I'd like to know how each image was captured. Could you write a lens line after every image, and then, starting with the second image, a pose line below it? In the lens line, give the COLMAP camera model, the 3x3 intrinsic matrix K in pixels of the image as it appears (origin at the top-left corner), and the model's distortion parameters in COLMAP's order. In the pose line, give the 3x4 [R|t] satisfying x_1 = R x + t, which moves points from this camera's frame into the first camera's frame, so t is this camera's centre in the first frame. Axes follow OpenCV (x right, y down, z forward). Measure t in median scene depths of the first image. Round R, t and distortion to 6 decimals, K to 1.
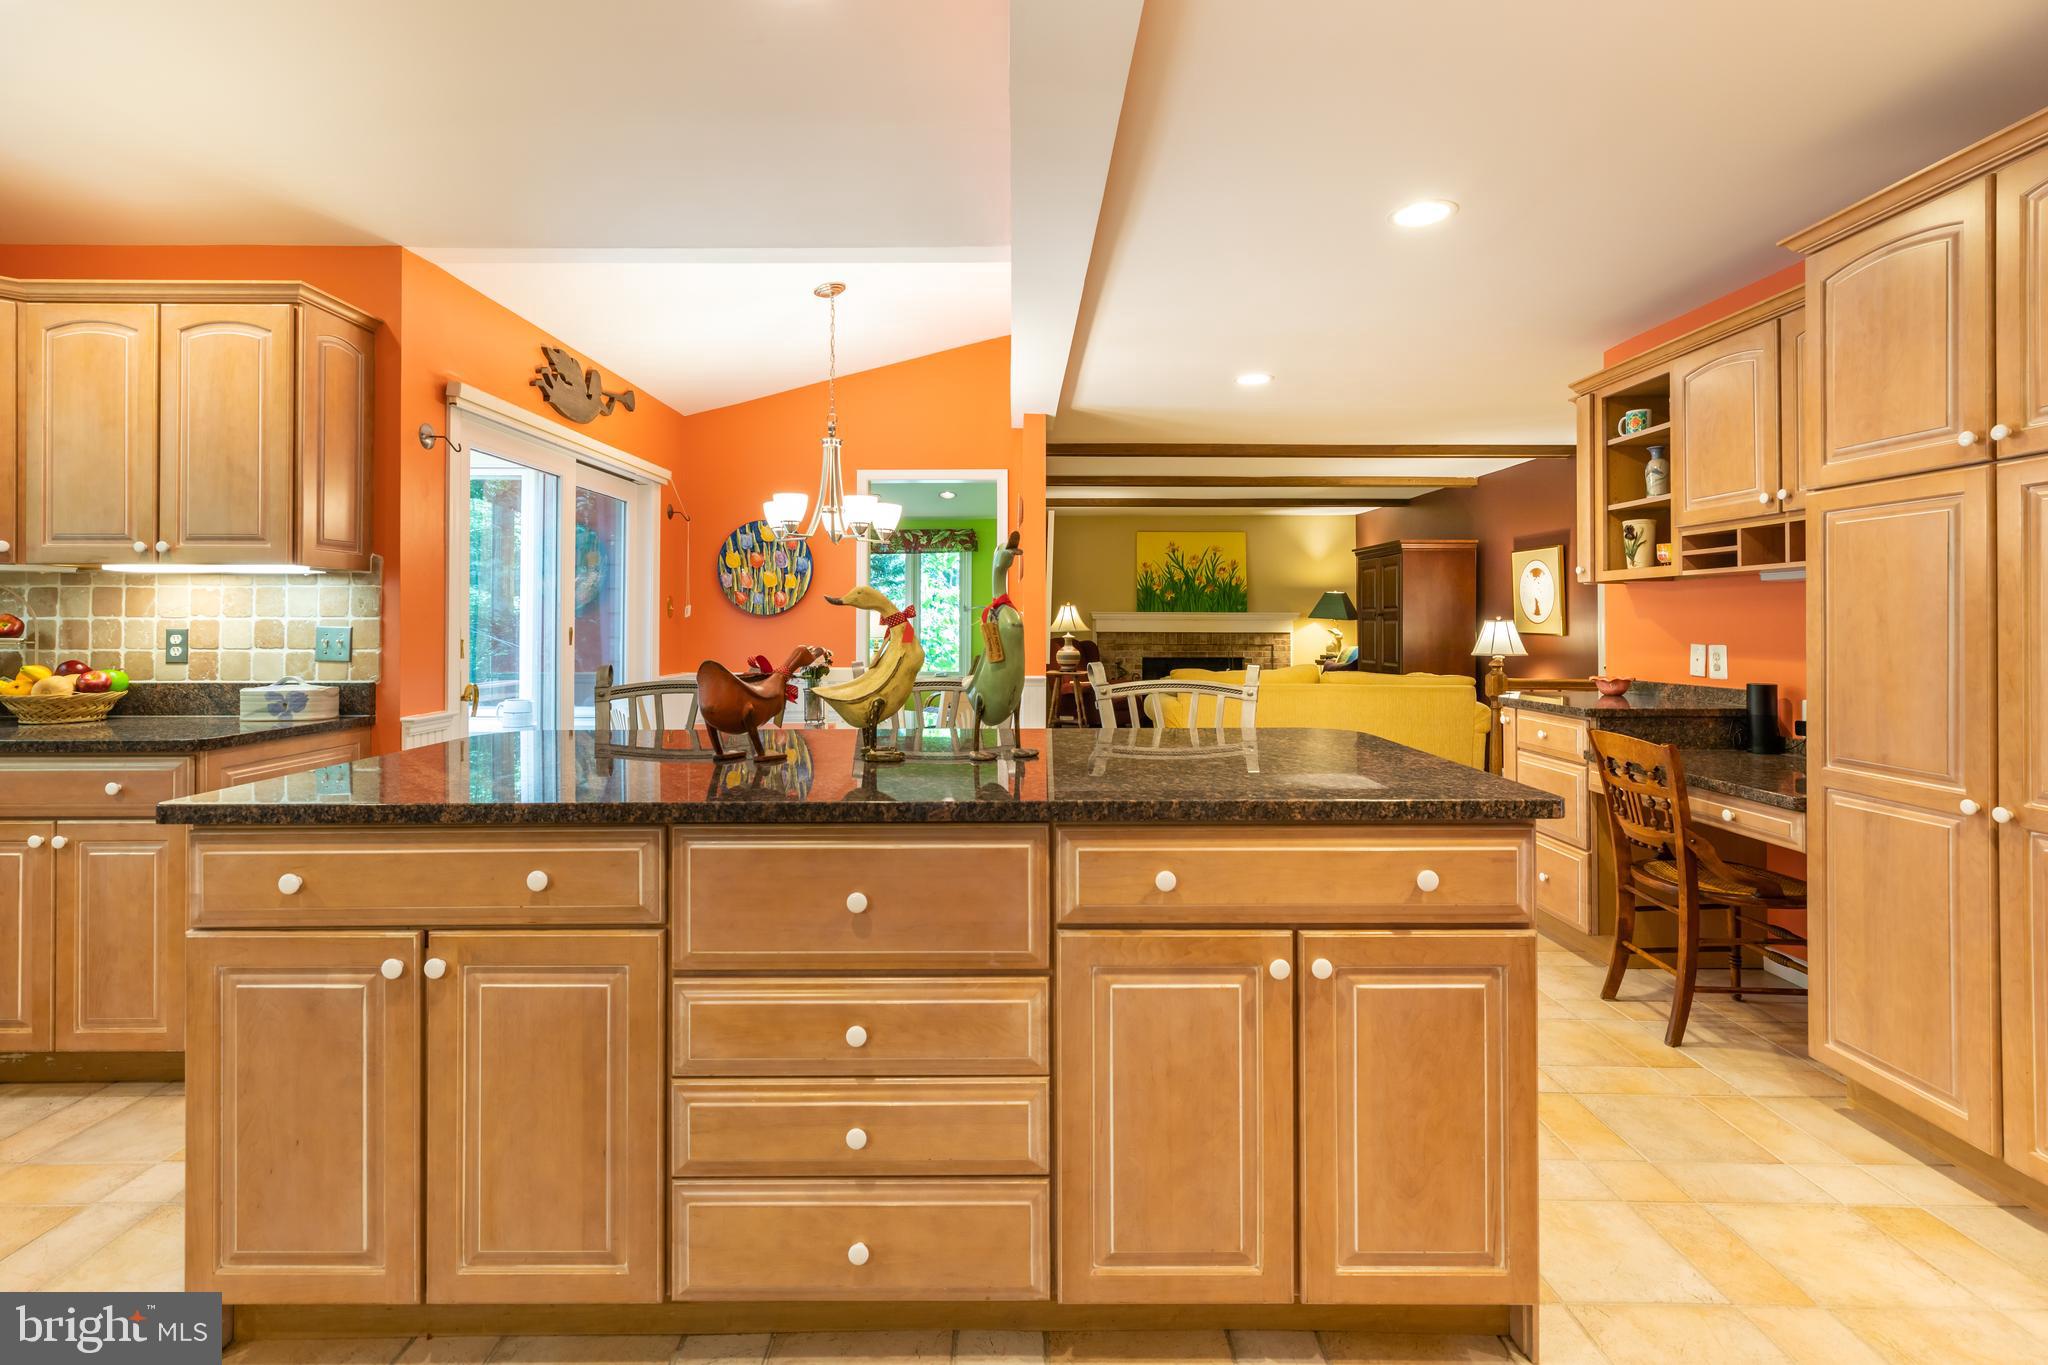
lens RADIAL K [[943.2, 0, 1041.4], [0, 943.2, 611.5], [0, 0, 1]] dist [0.003096, -0.000711]
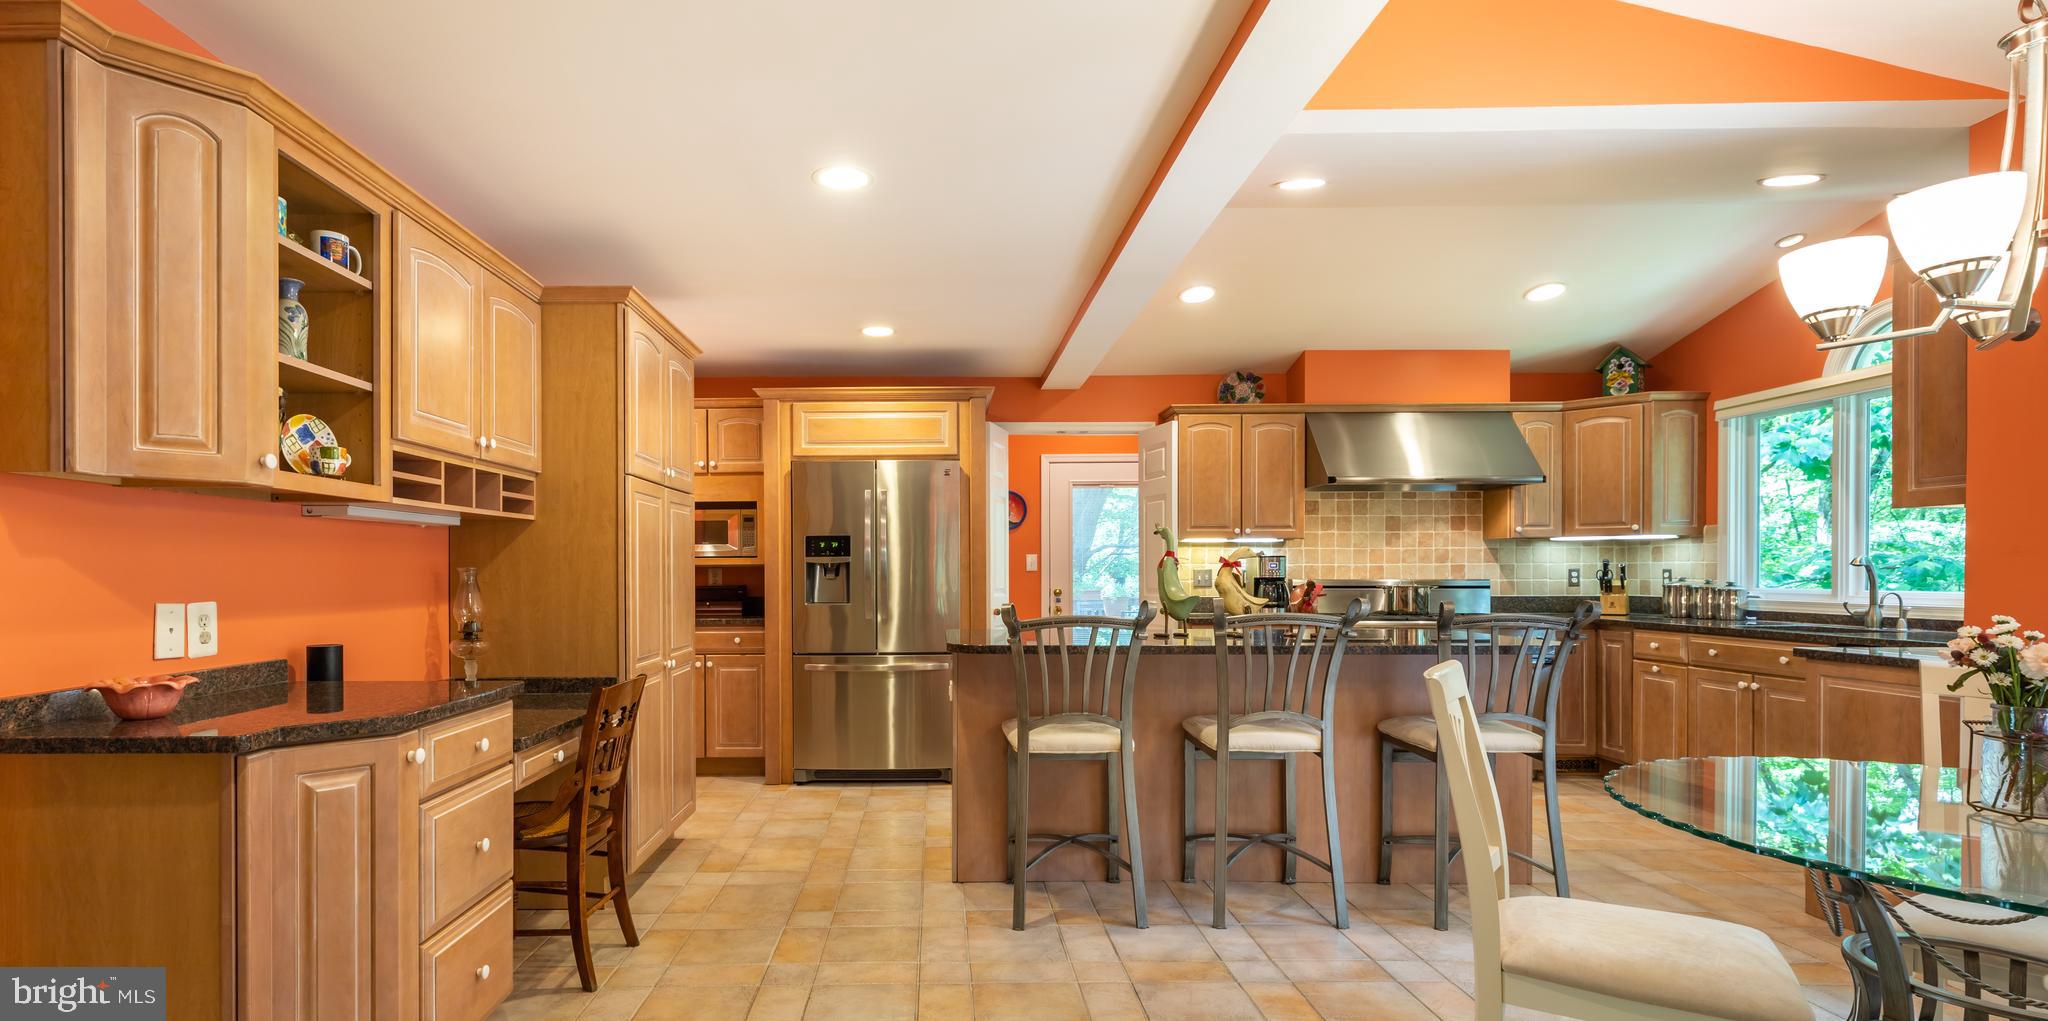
lens RADIAL K [[930.2, 0, 923.7], [0, 930.2, 587.2], [0, 0, 1]] dist [-0.002031, -0.000893]
pose [[-0.999136, 0.002915, 0.041453, 0.268791], [0.003140, 0.999981, 0.005363, 0.029765], [-0.041437, 0.005489, -0.999126, 1.995052]]
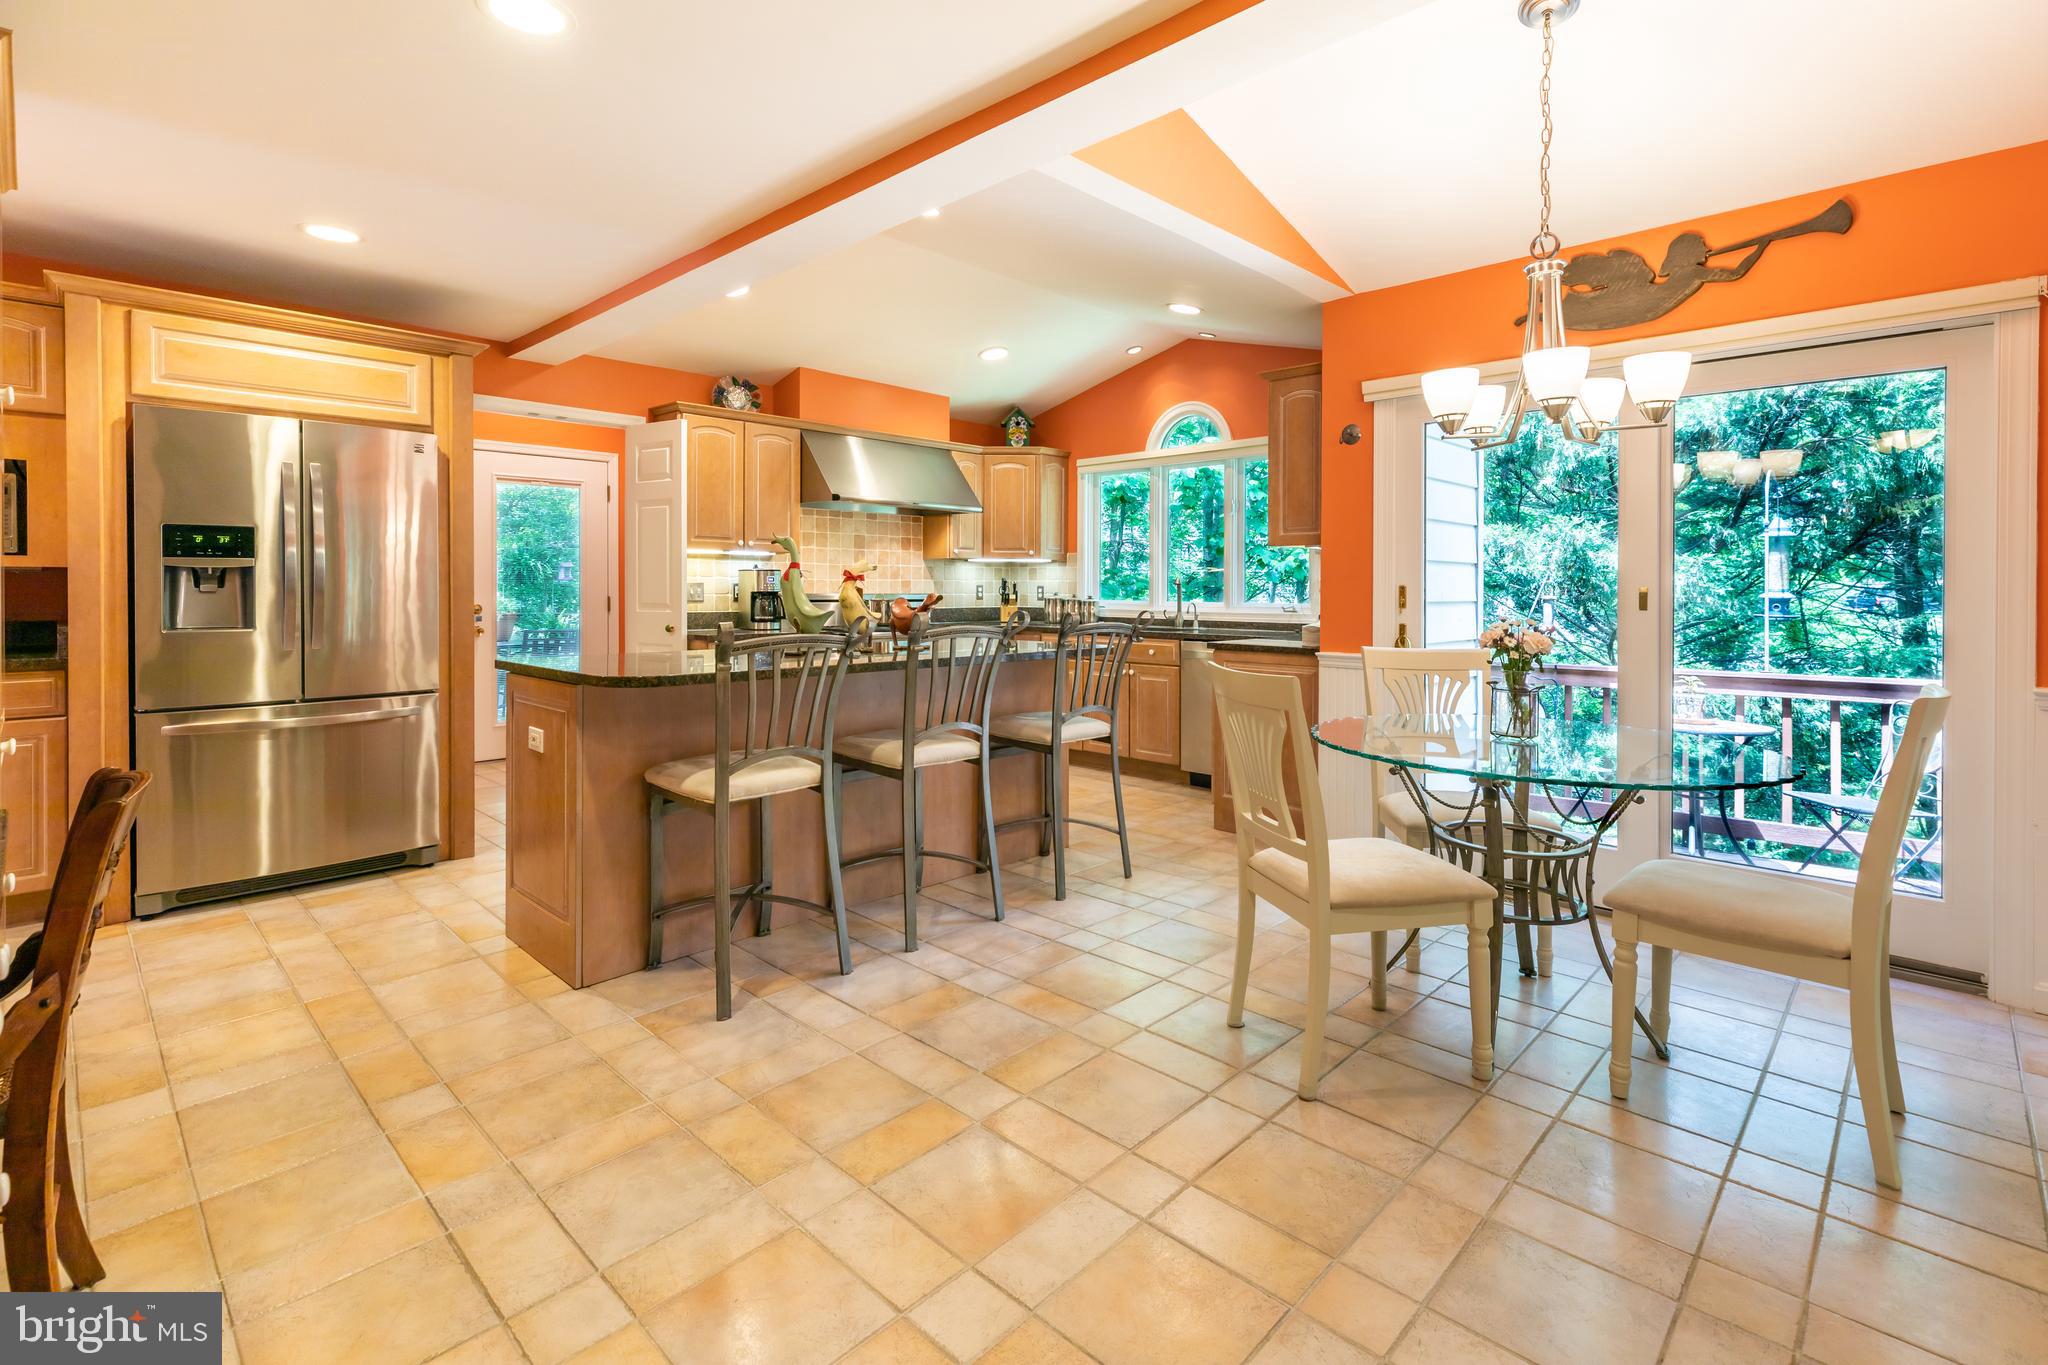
lens RADIAL K [[943.2, 0, 1001.6], [0, 943.2, 597.9], [0, 0, 1]] dist [0.003096, -0.000711]
pose [[-0.723378, 0.004979, -0.690434, 0.630573], [0.003153, 0.999987, 0.003908, 0.029313], [0.690445, 0.000650, -0.723385, 1.749630]]
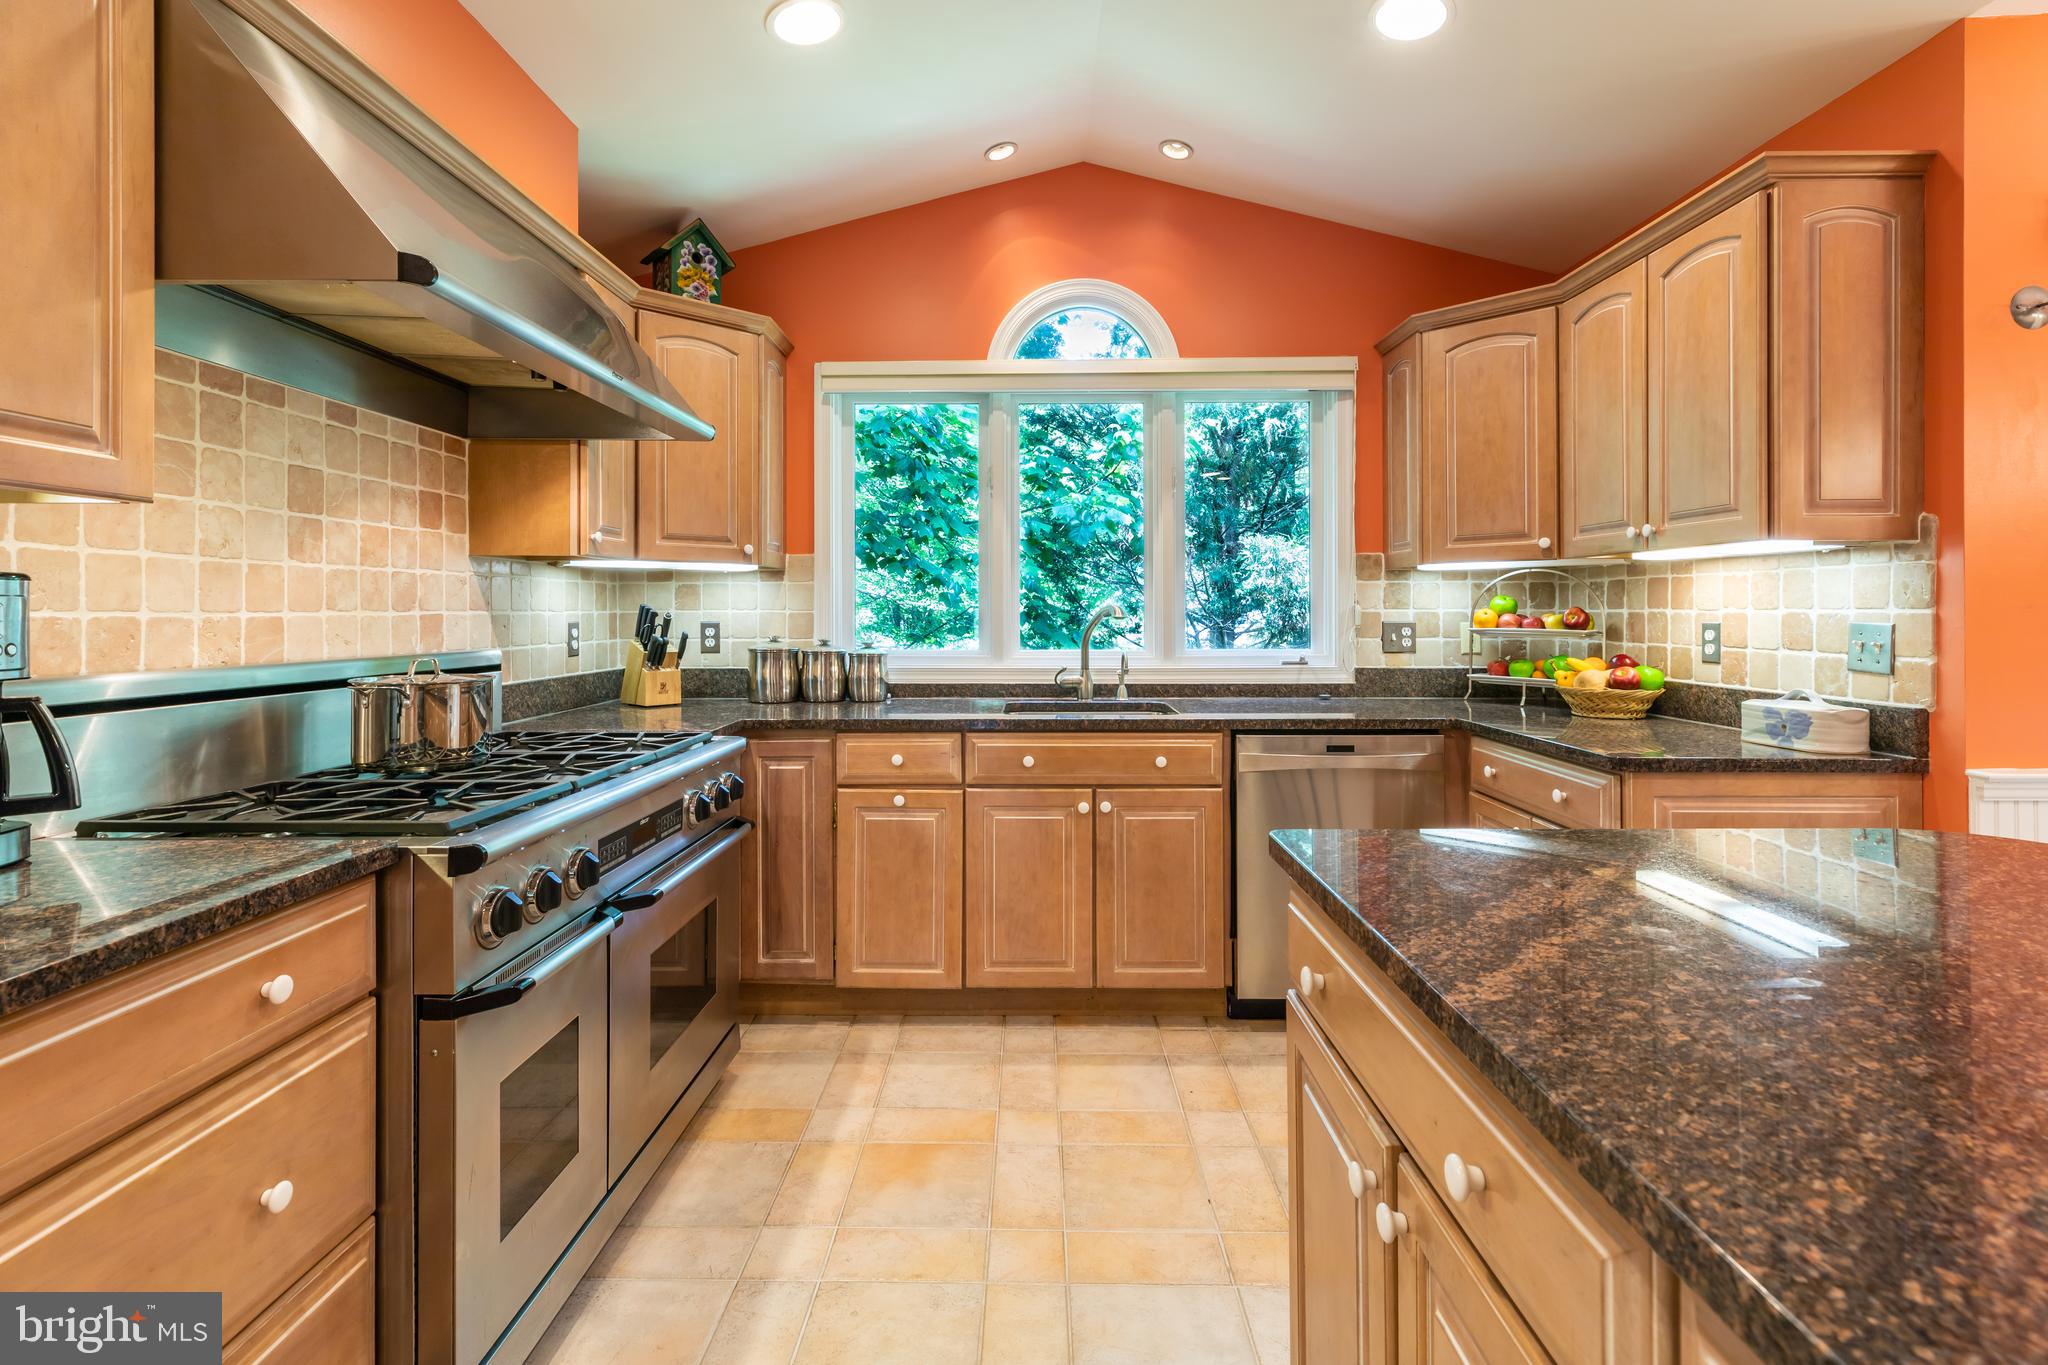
lens RADIAL K [[943.2, 0, 1017.1], [0, 943.2, 606.4], [0, 0, 1]] dist [0.003096, -0.000711]
pose [[-0.033479, -0.003780, -0.999432, -0.028941], [0.015017, 0.999878, -0.004285, -0.002561], [0.999327, -0.015152, -0.033418, 0.393020]]
